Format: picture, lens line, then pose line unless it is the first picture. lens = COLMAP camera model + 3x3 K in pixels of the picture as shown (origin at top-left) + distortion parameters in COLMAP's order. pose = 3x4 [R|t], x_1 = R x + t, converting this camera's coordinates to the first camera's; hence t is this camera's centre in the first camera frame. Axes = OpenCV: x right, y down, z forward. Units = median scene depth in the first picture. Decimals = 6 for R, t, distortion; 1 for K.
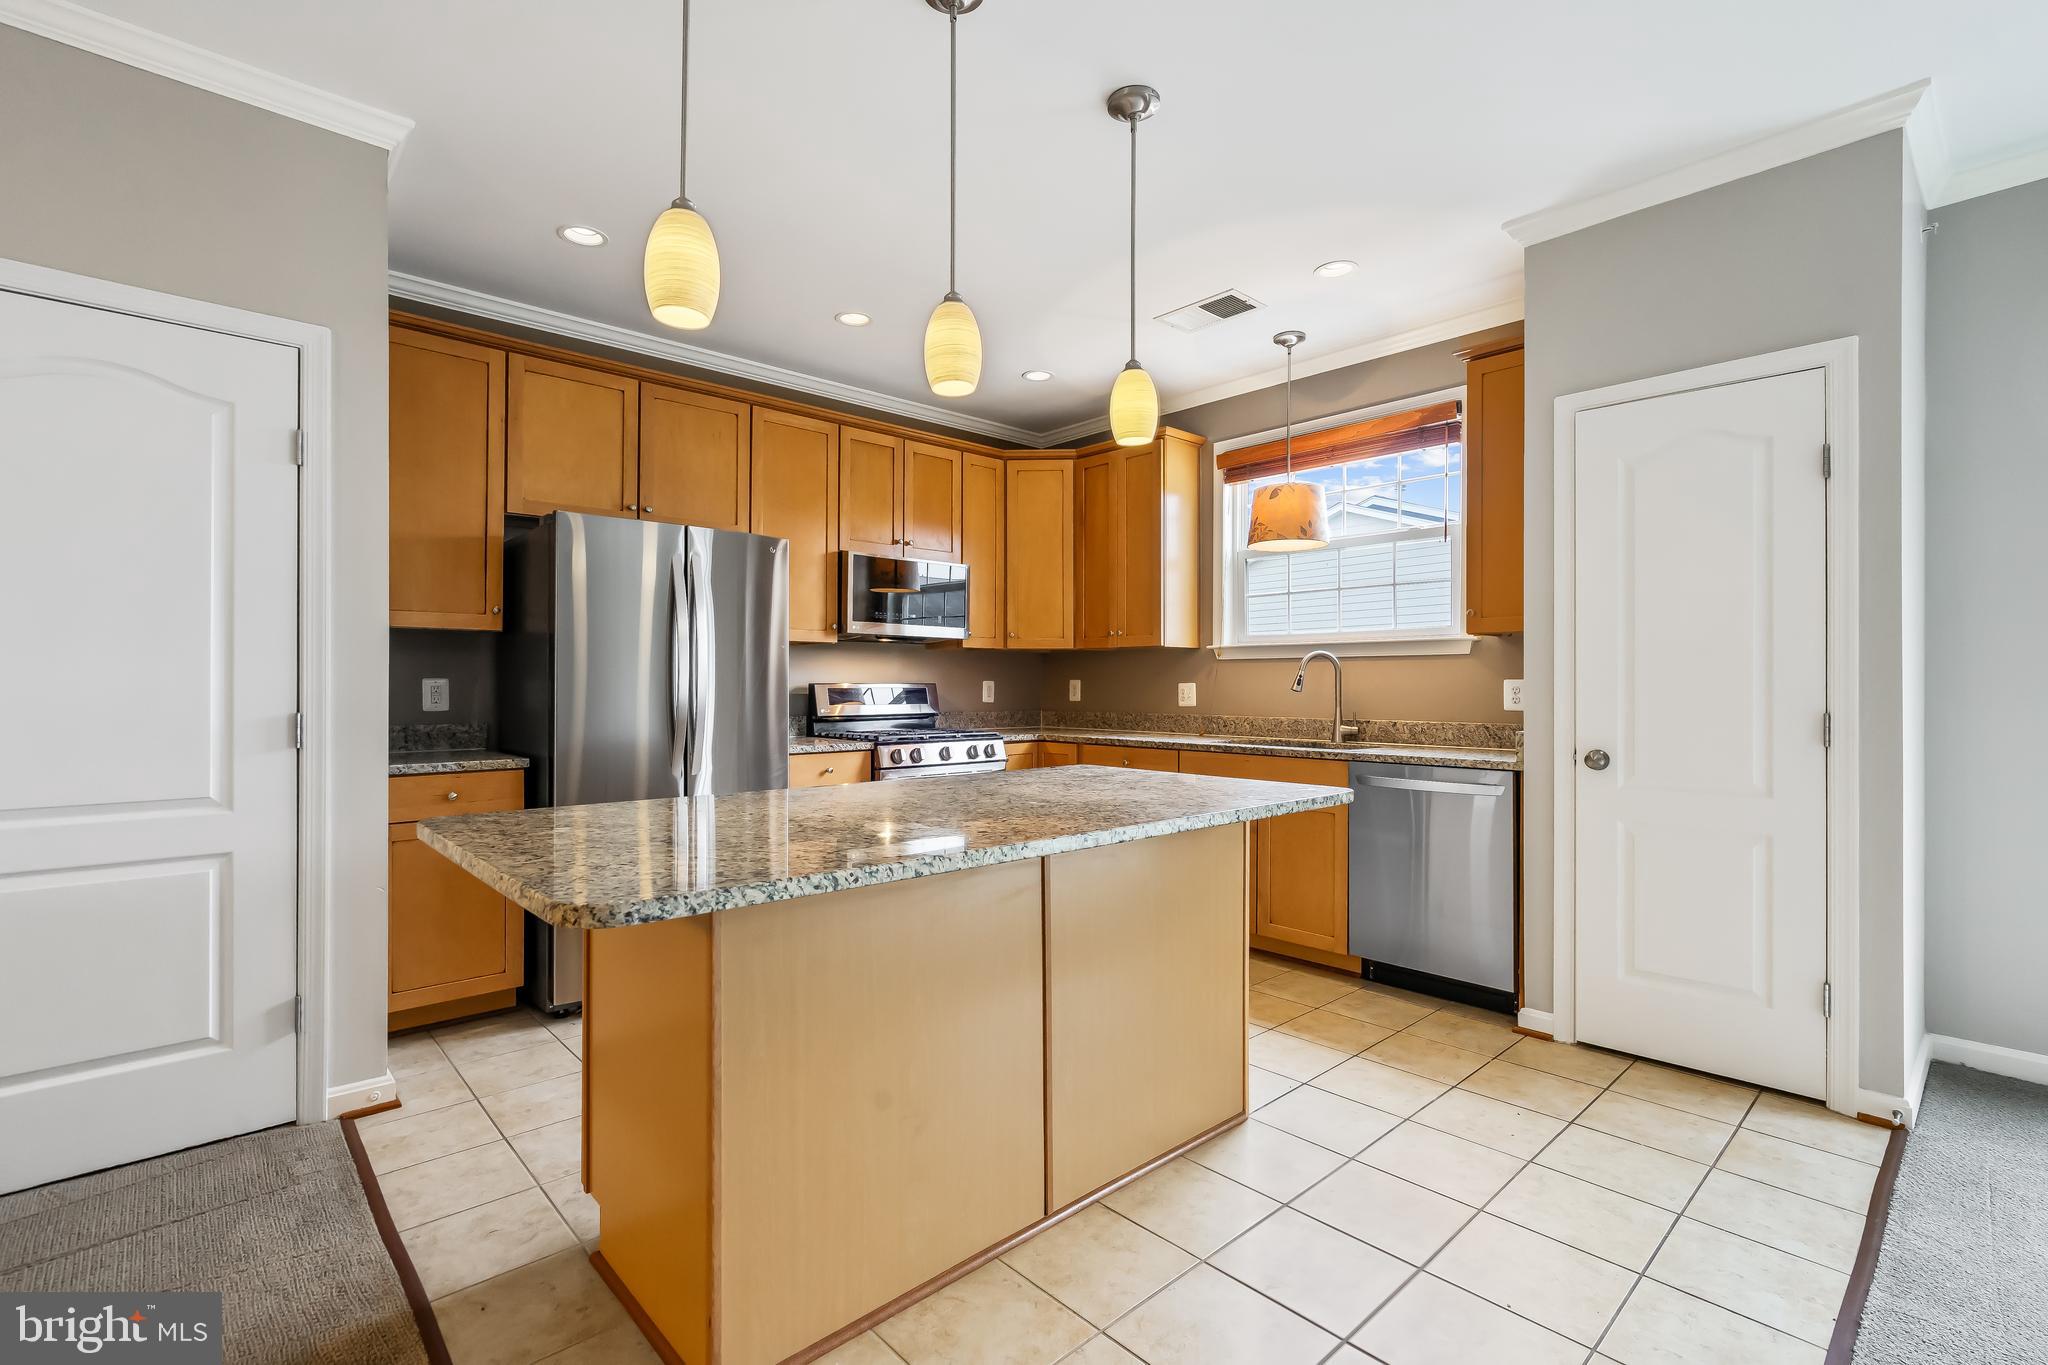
lens RADIAL K [[924.4, 0, 1008.9], [0, 924.4, 681.9], [0, 0, 1]] dist [-0.001898, 0.000267]
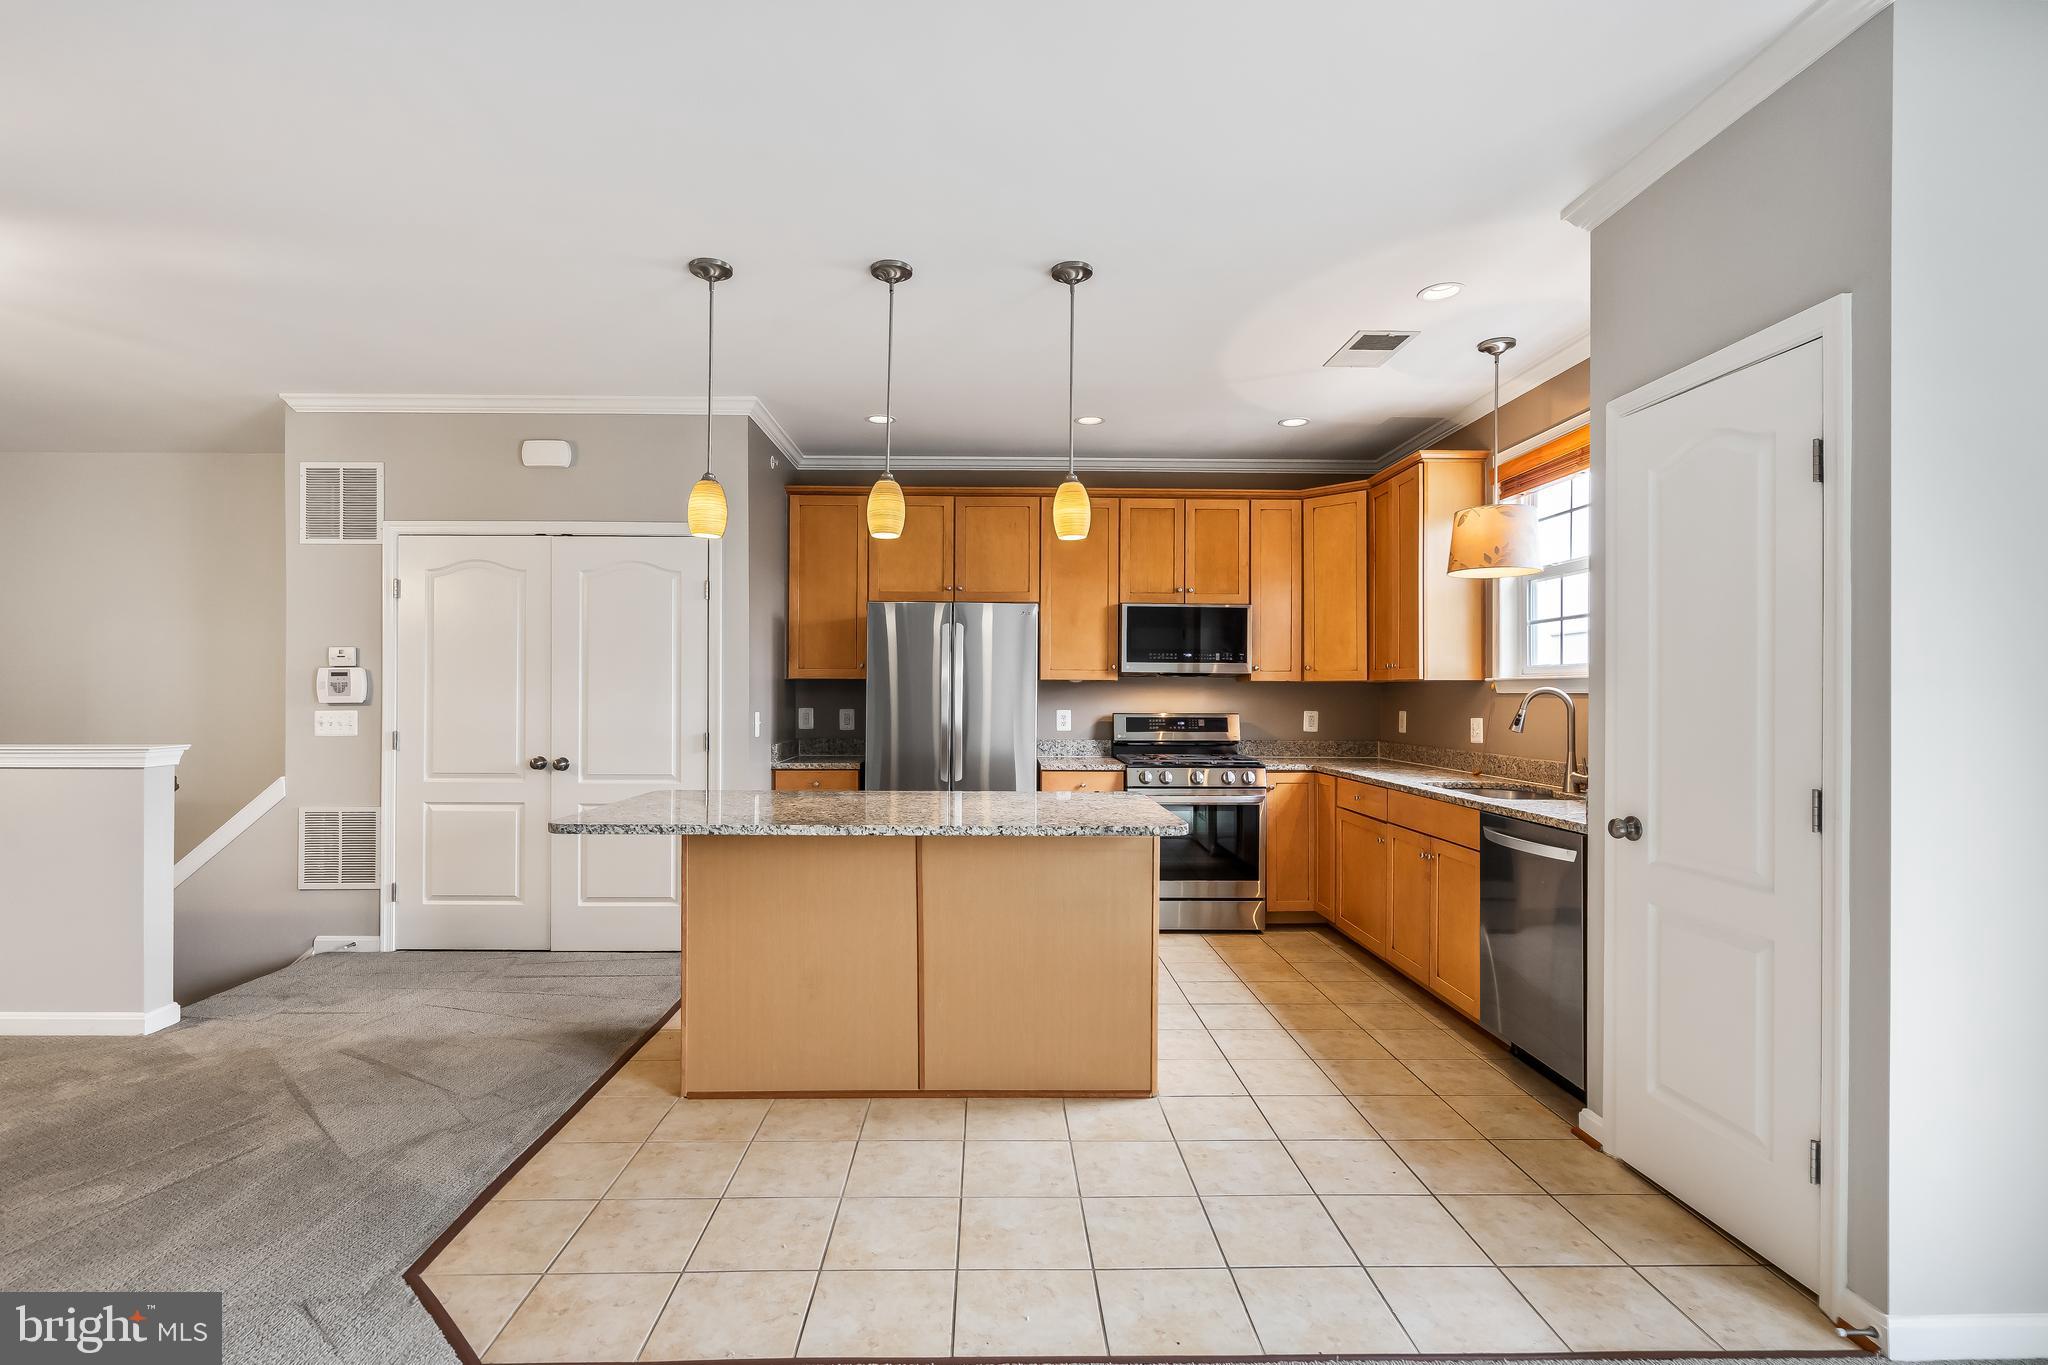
lens RADIAL K [[942.8, 0, 1001.8], [0, 942.8, 691.8], [0, 0, 1]] dist [-0.003303, 0.000244]
pose [[0.751121, 0.000304, -0.660165, 0.546607], [-0.001320, 0.999999, -0.001042, -0.027648], [0.660163, 0.001655, 0.751120, -0.021161]]
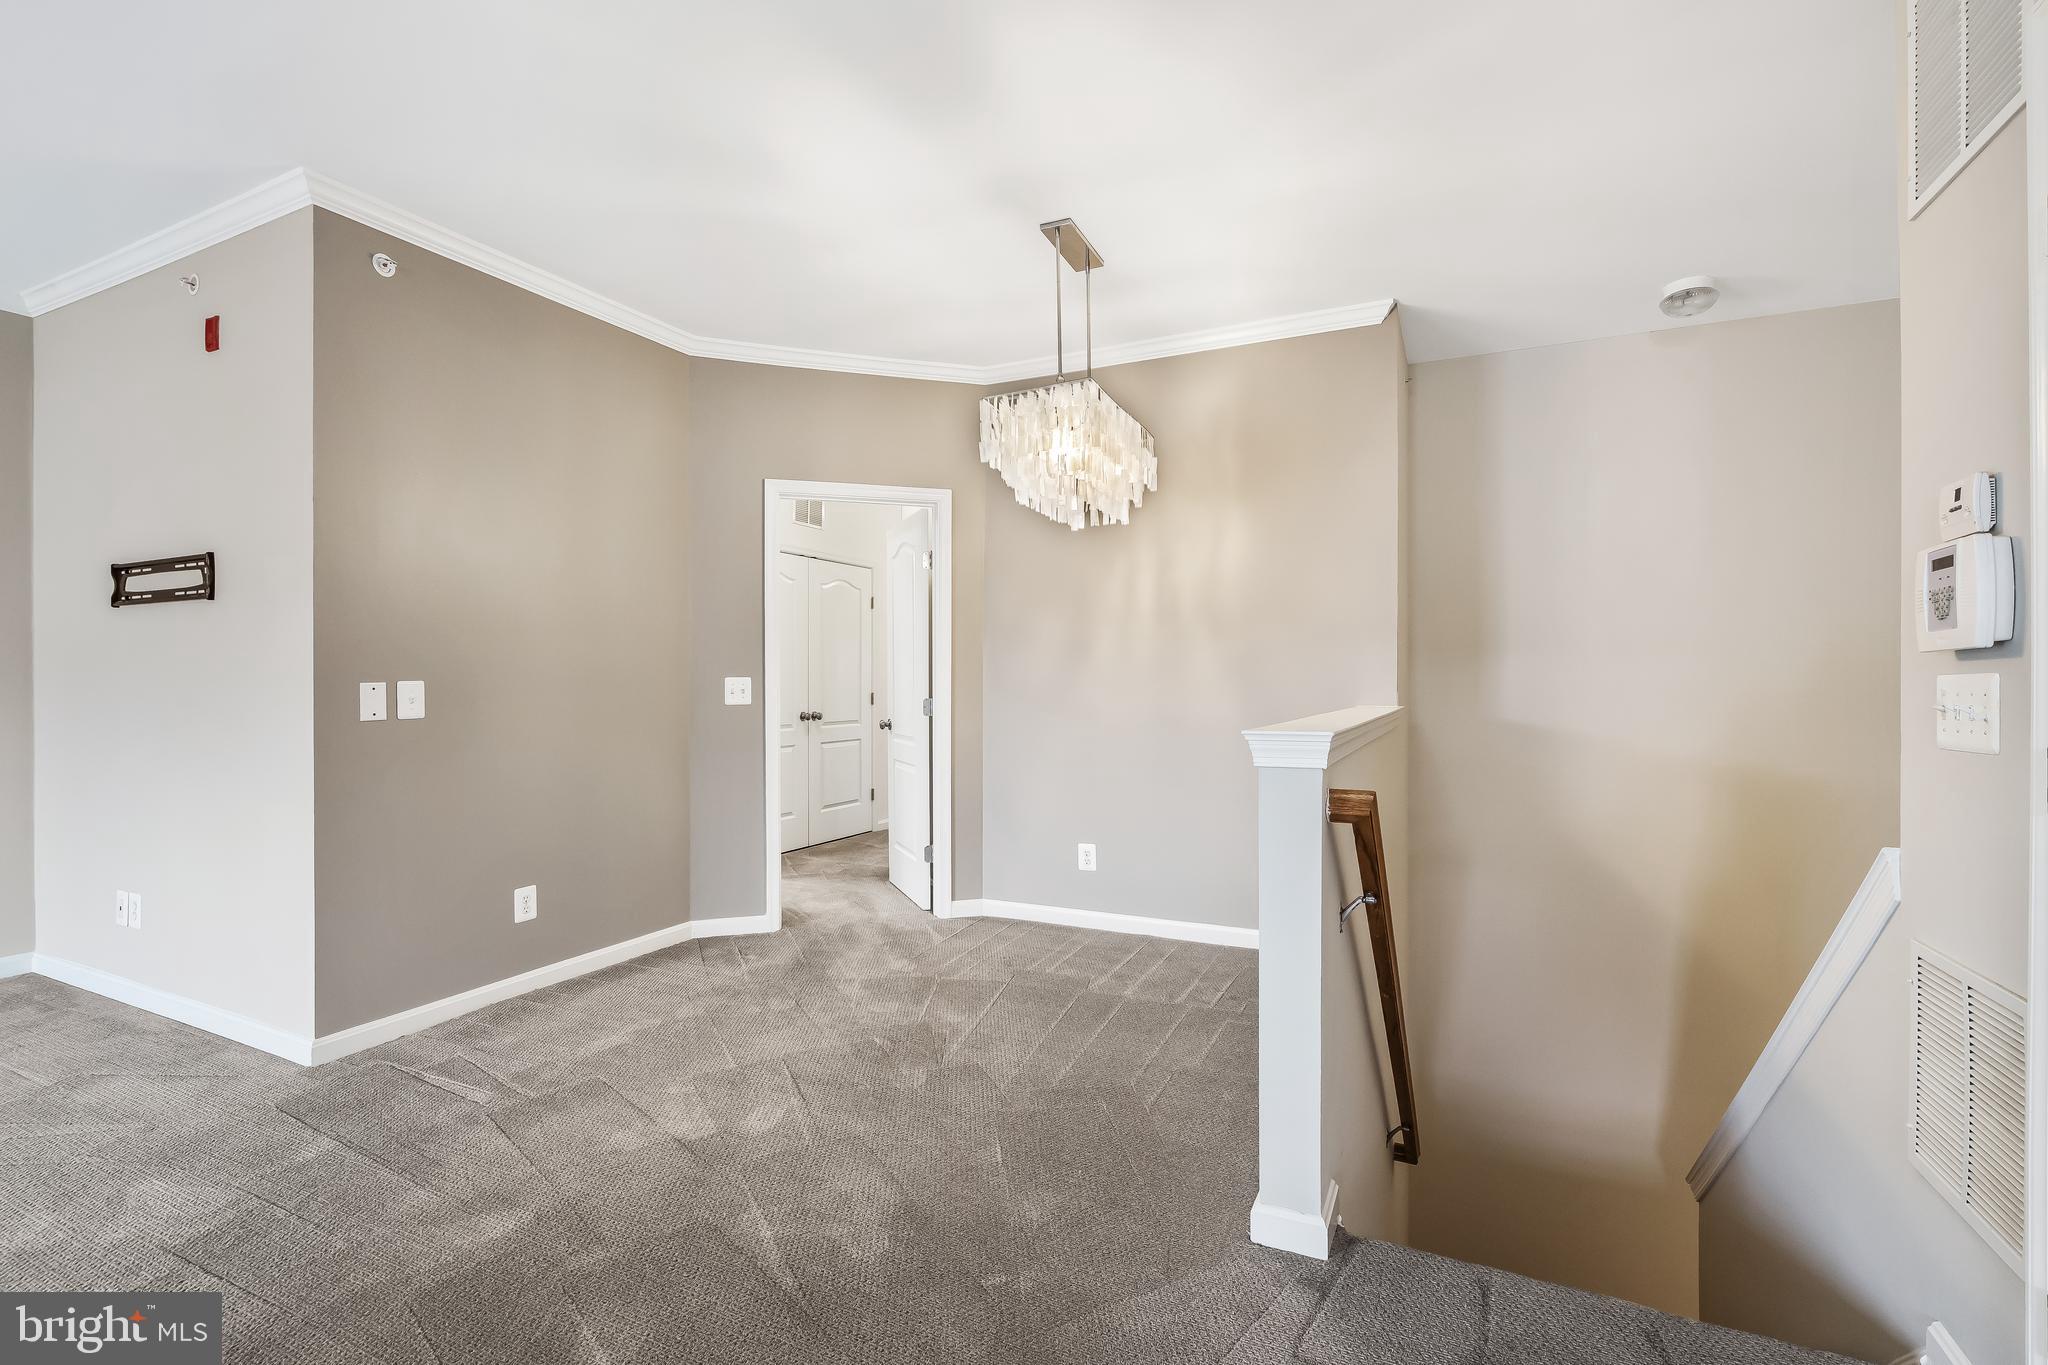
lens RADIAL K [[931.3, 0, 1024.0], [0, 931.3, 682.5], [0, 0, 1]] dist [-0.019055, 0.000243]
pose [[-0.927429, 0.001727, -0.373994, -0.297653], [0.001946, 0.999998, -0.000208, -0.002082], [0.373993, -0.000921, -0.927431, 0.495854]]
